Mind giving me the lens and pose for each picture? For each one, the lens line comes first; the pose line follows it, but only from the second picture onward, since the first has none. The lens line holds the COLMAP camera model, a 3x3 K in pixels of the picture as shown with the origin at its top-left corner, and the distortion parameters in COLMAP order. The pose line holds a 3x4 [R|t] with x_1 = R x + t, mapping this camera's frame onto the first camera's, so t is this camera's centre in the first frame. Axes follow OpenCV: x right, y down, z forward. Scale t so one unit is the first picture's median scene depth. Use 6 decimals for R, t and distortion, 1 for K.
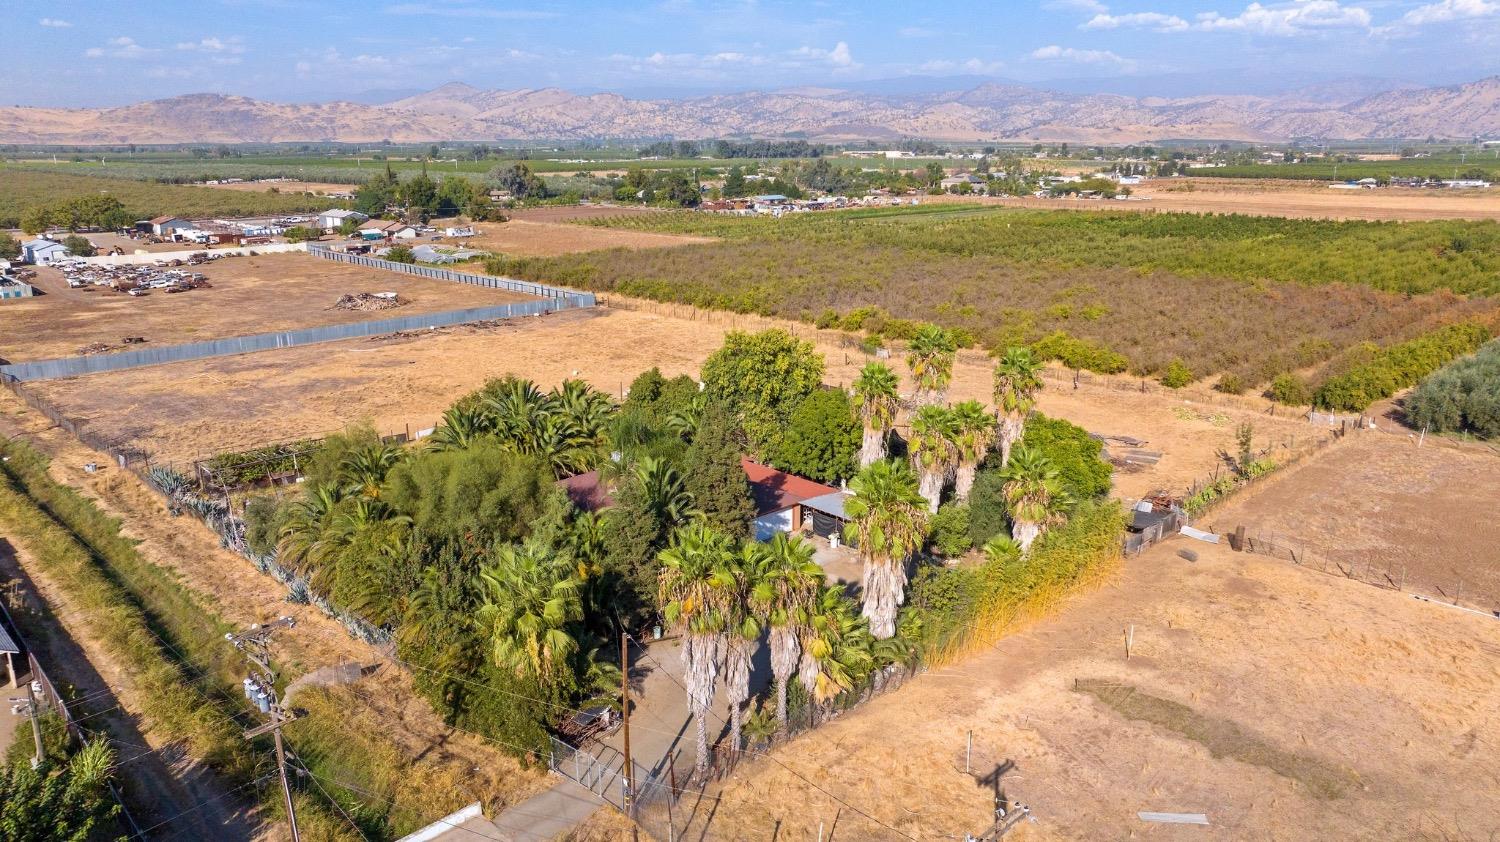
lens RADIAL K [[1078.2, 0, 744.9], [0, 1078.2, 419.9], [0, 0, 1]] dist [-0.040752, 0.050080]
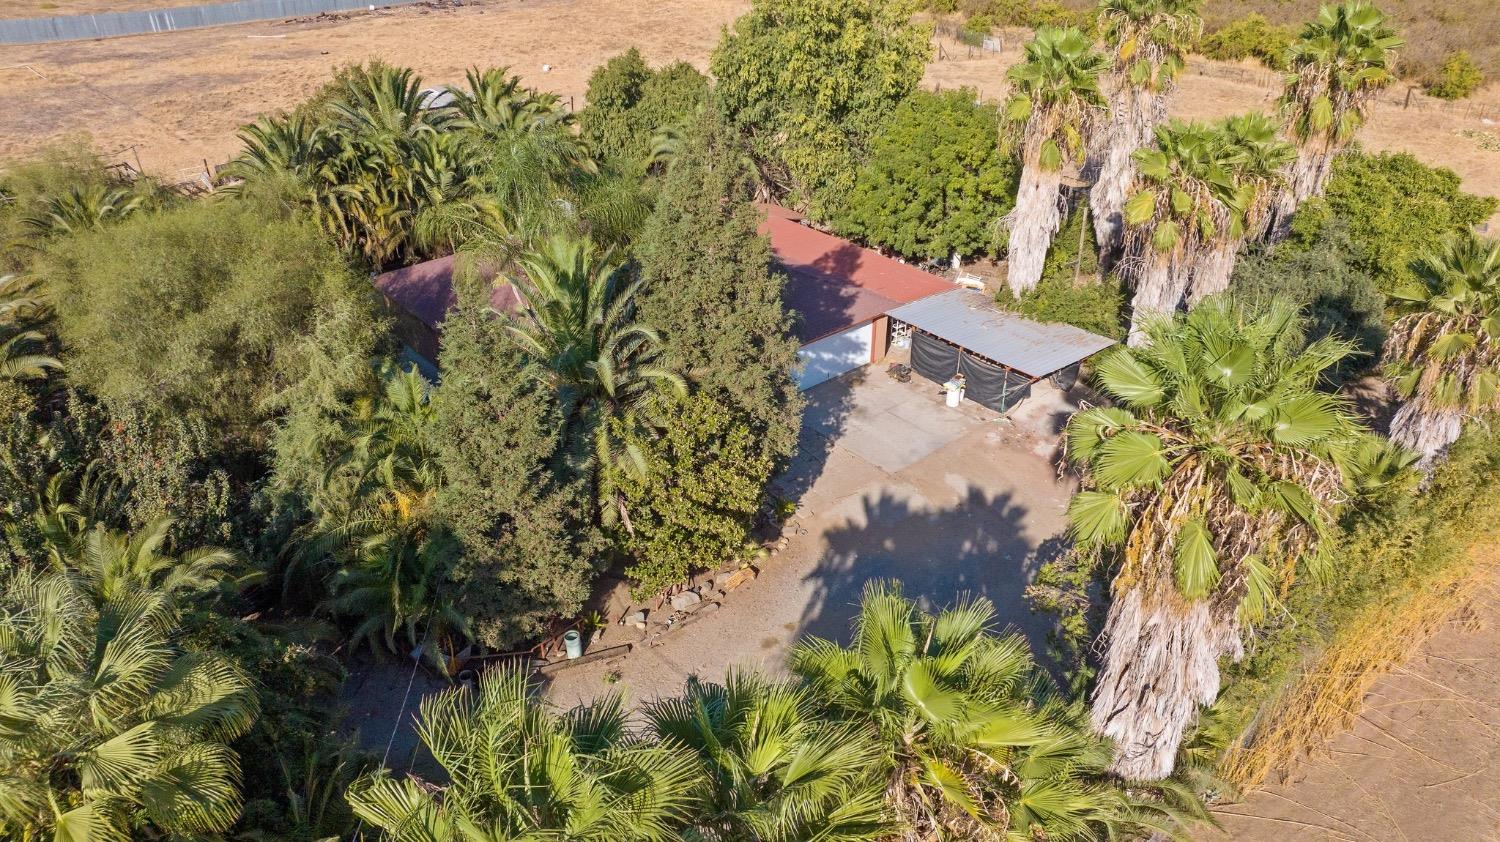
lens RADIAL K [[1078.2, 0, 756.1], [0, 1078.2, 426.2], [0, 0, 1]] dist [-0.040752, 0.050080]
pose [[0.999367, 0.019811, -0.029565, 0.003652], [-0.011440, 0.965477, 0.260236, -0.004004], [0.033700, -0.259733, 0.965092, 0.432533]]
